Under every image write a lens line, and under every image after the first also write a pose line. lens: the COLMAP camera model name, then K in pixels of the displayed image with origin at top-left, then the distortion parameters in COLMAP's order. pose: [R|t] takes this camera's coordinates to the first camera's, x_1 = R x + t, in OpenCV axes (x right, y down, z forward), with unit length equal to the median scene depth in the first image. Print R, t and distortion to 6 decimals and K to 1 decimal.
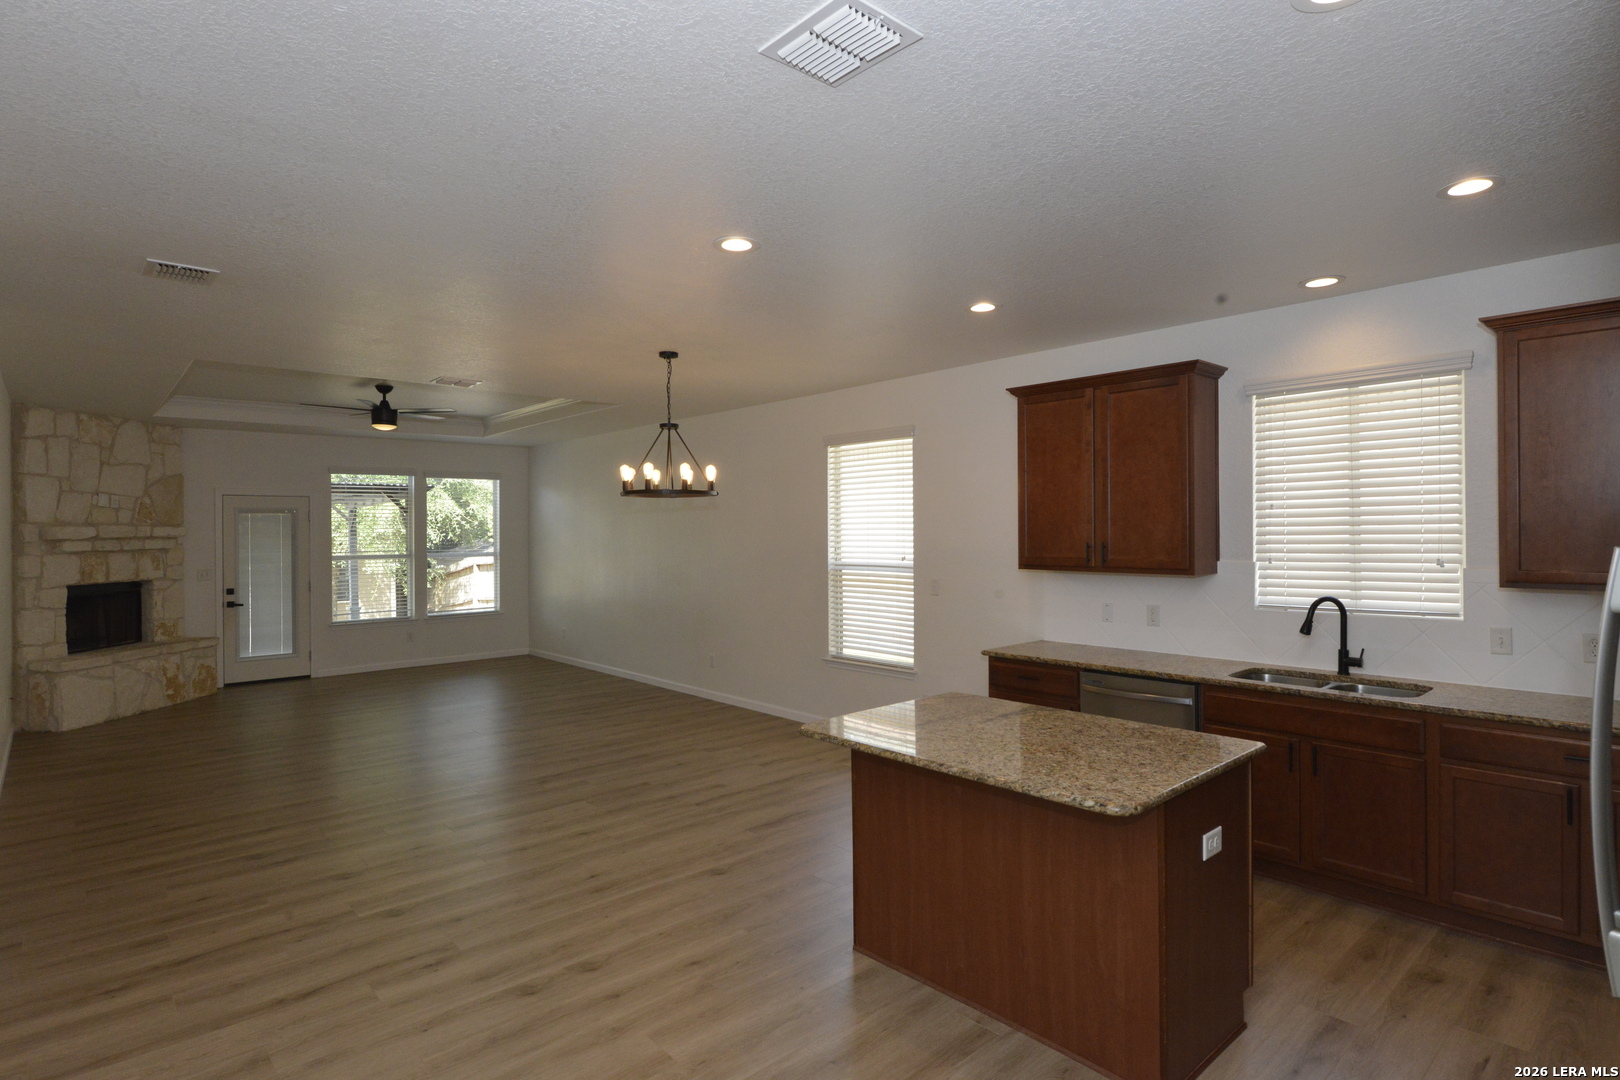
lens RADIAL K [[841.7, 0, 807.9], [0, 841.7, 531.1], [0, 0, 1]] dist [-0.003107, -0.001764]
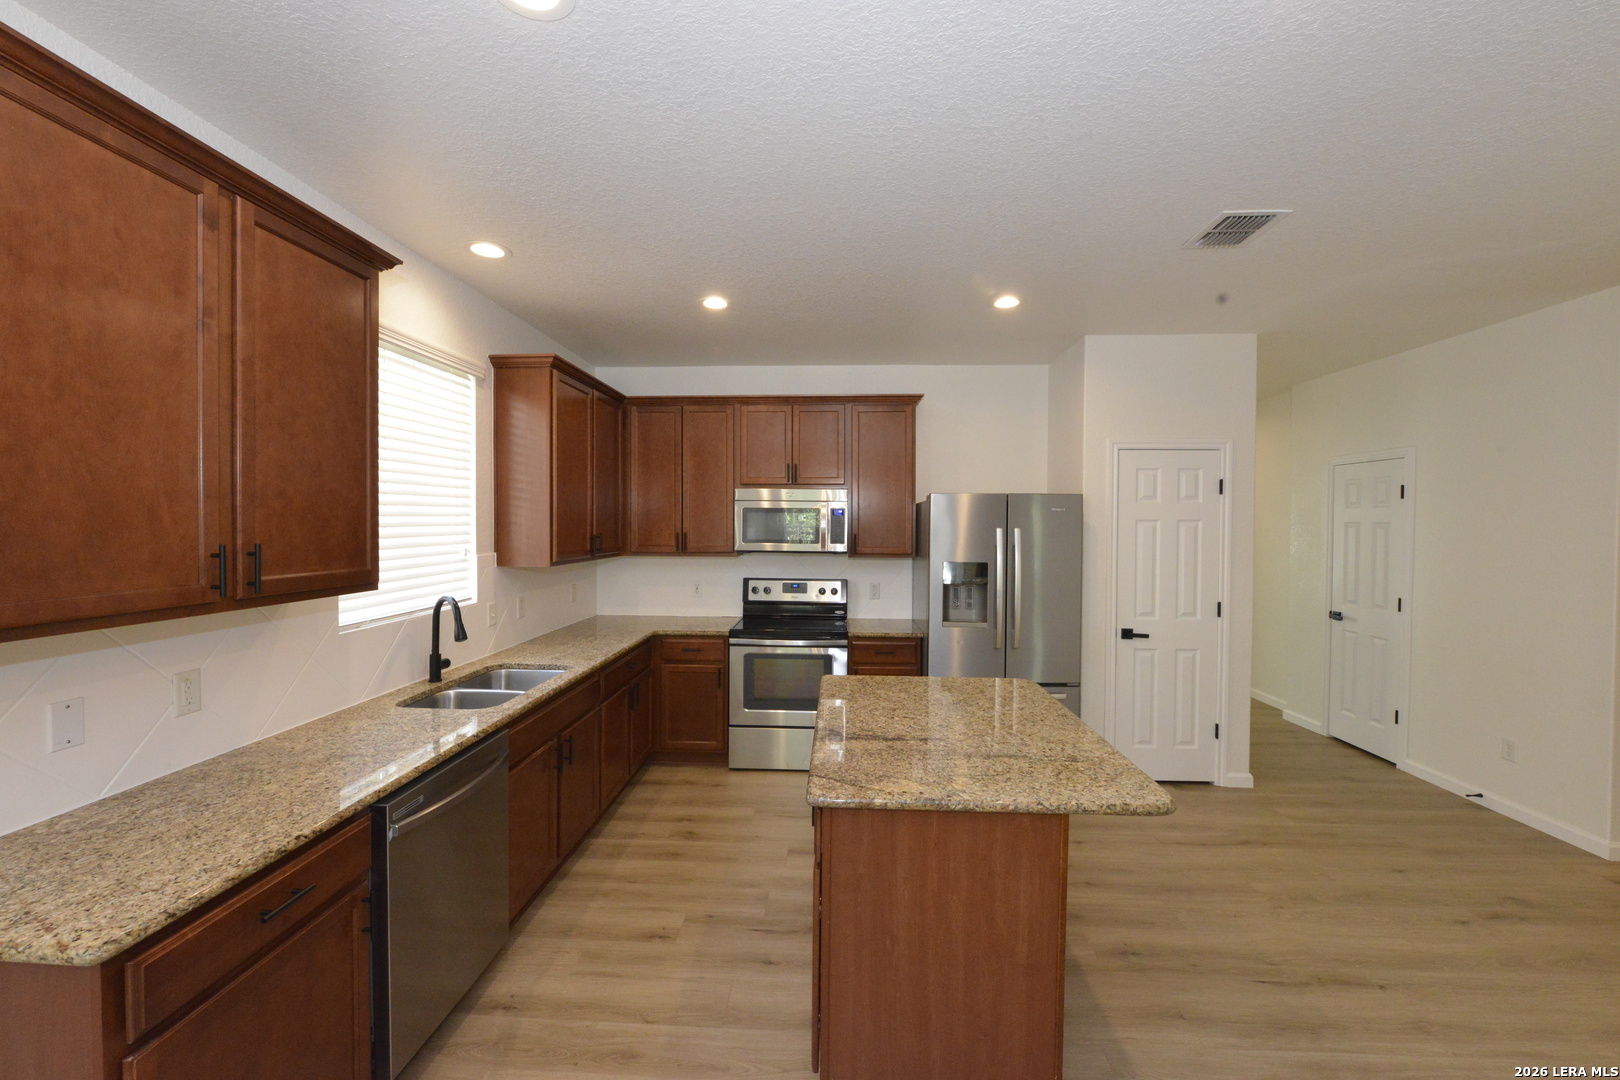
lens RADIAL K [[638.8, 0, 809.4], [0, 638.8, 534.4], [0, 0, 1]] dist [-0.007787, -0.000888]
pose [[-0.709320, -0.008101, 0.704840, -0.087725], [0.000159, 0.999932, 0.011653, 0.003495], [-0.704887, 0.008378, -0.709270, 0.846959]]
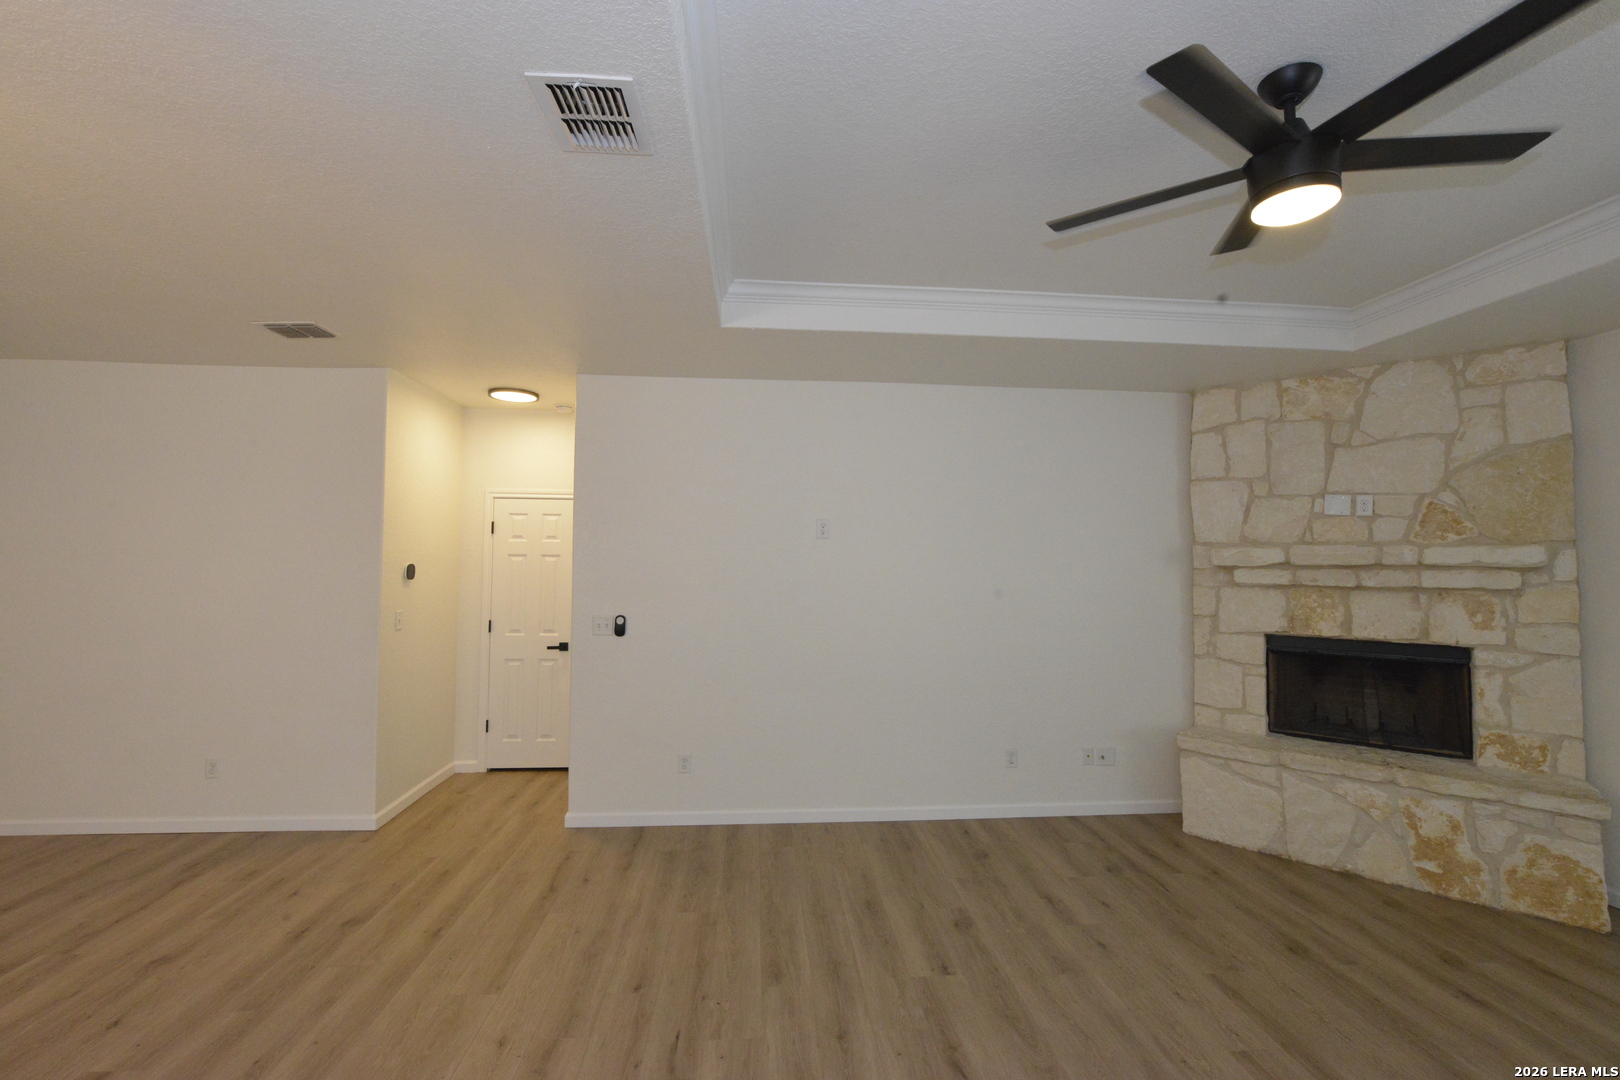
lens RADIAL K [[669.6, 0, 812.7], [0, 669.6, 534.5], [0, 0, 1]] dist [-0.007974, -0.001043]
pose [[-0.604946, -0.025707, -0.795852, -0.282972], [-0.002327, 0.999532, -0.030518, 0.001565], [0.796263, -0.016610, -0.604722, 1.336048]]
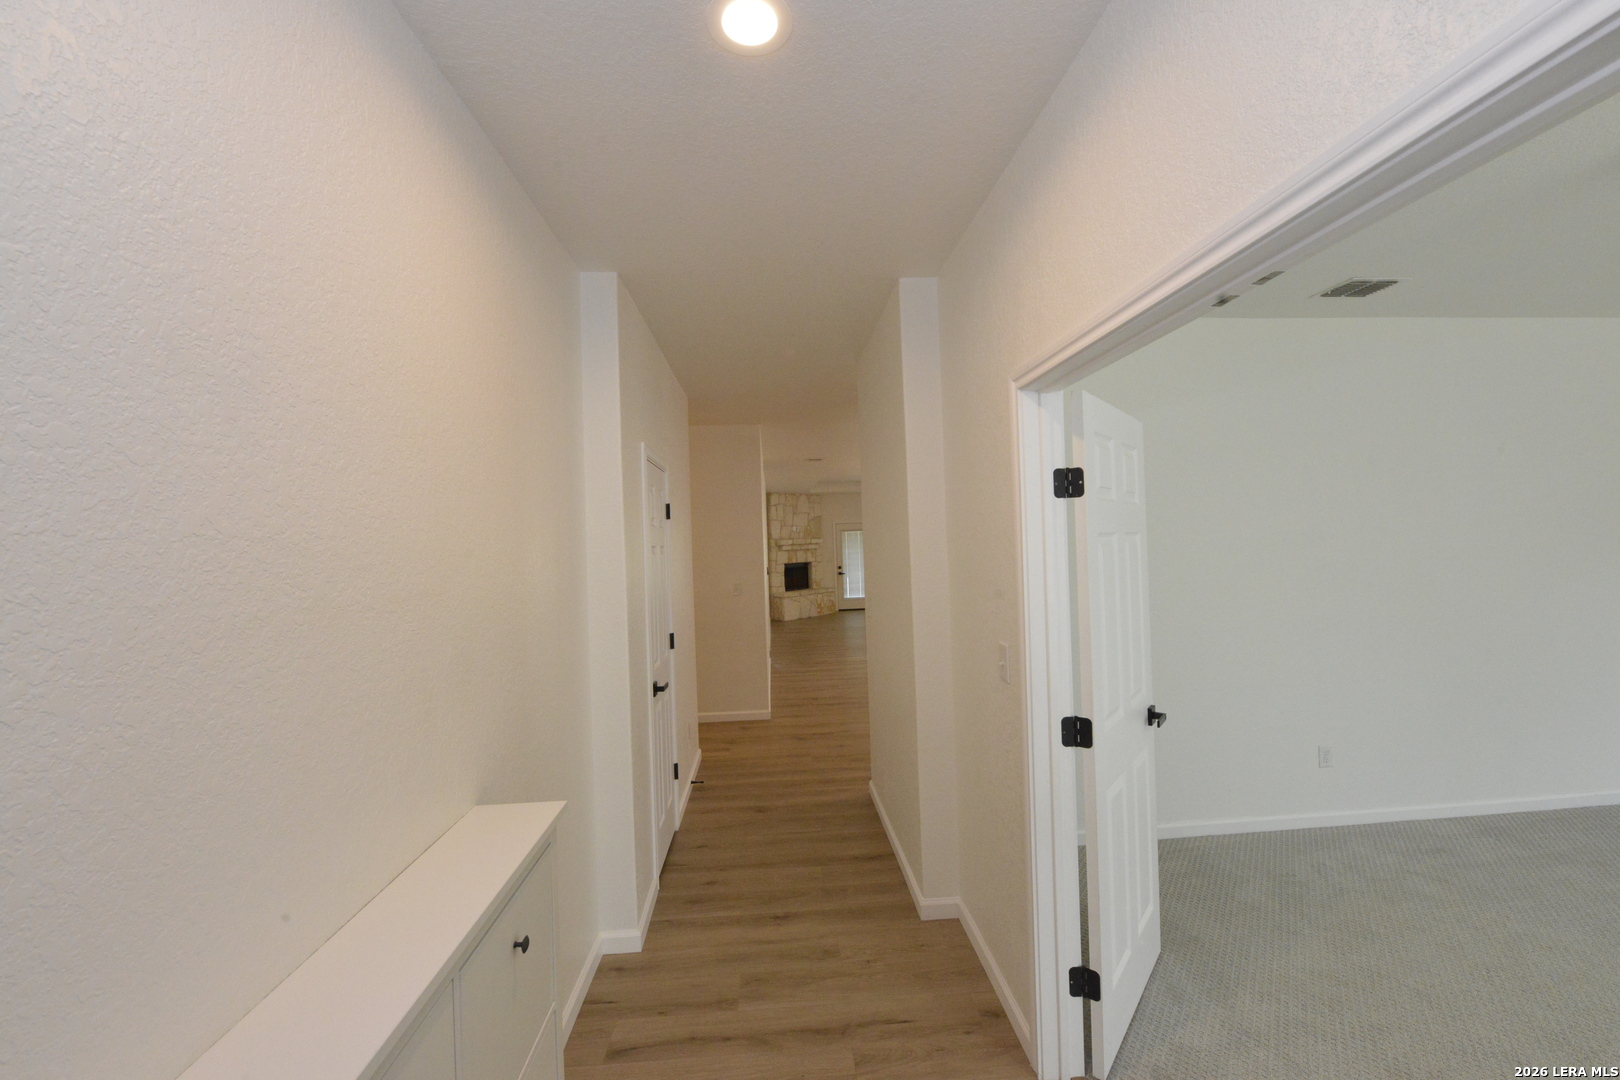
lens RADIAL K [[638.8, 0, 808.5], [0, 638.8, 536.8], [0, 0, 1]] dist [-0.007787, -0.000888]
pose [[0.782796, -0.019648, -0.621968, 0.456632], [0.025735, 0.999668, 0.000810, -0.019199], [0.621746, -0.016640, 0.783042, -0.565858]]
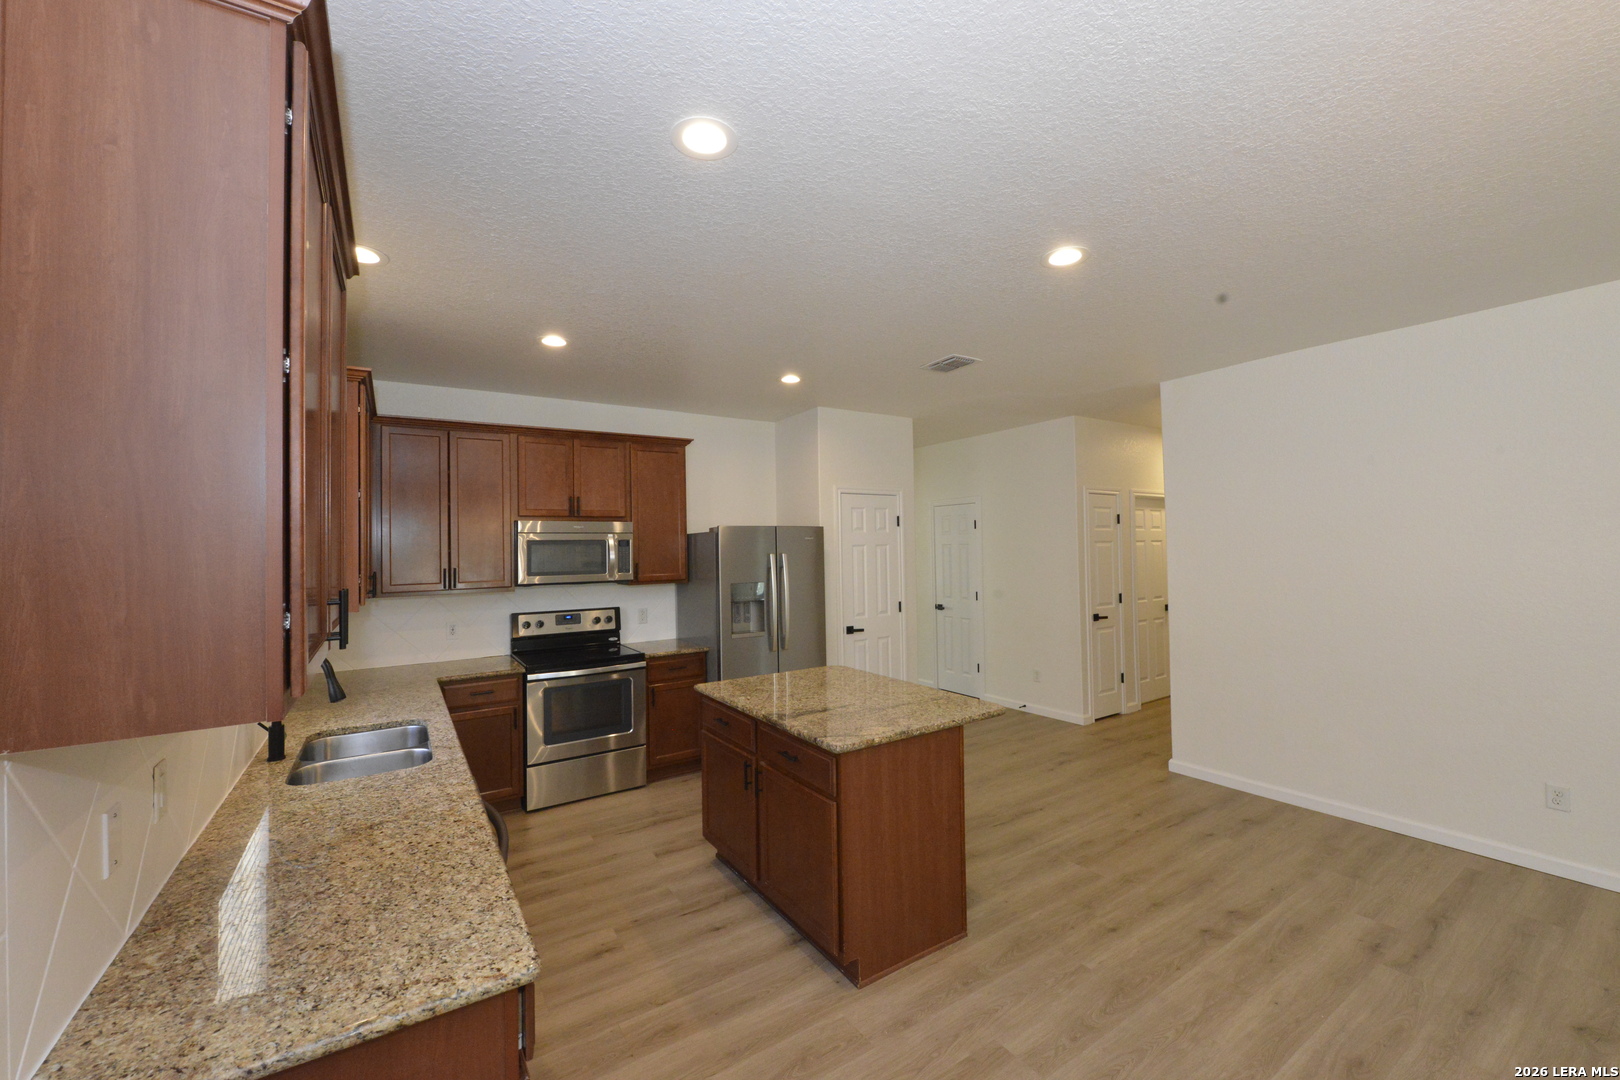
lens RADIAL K [[638.8, 0, 810.5], [0, 638.8, 533.6], [0, 0, 1]] dist [-0.007787, -0.000888]
pose [[-0.988163, 0.030395, 0.150369, 0.064490], [0.027065, 0.999342, -0.024142, -0.000161], [-0.151004, -0.019786, -0.988335, 1.043537]]
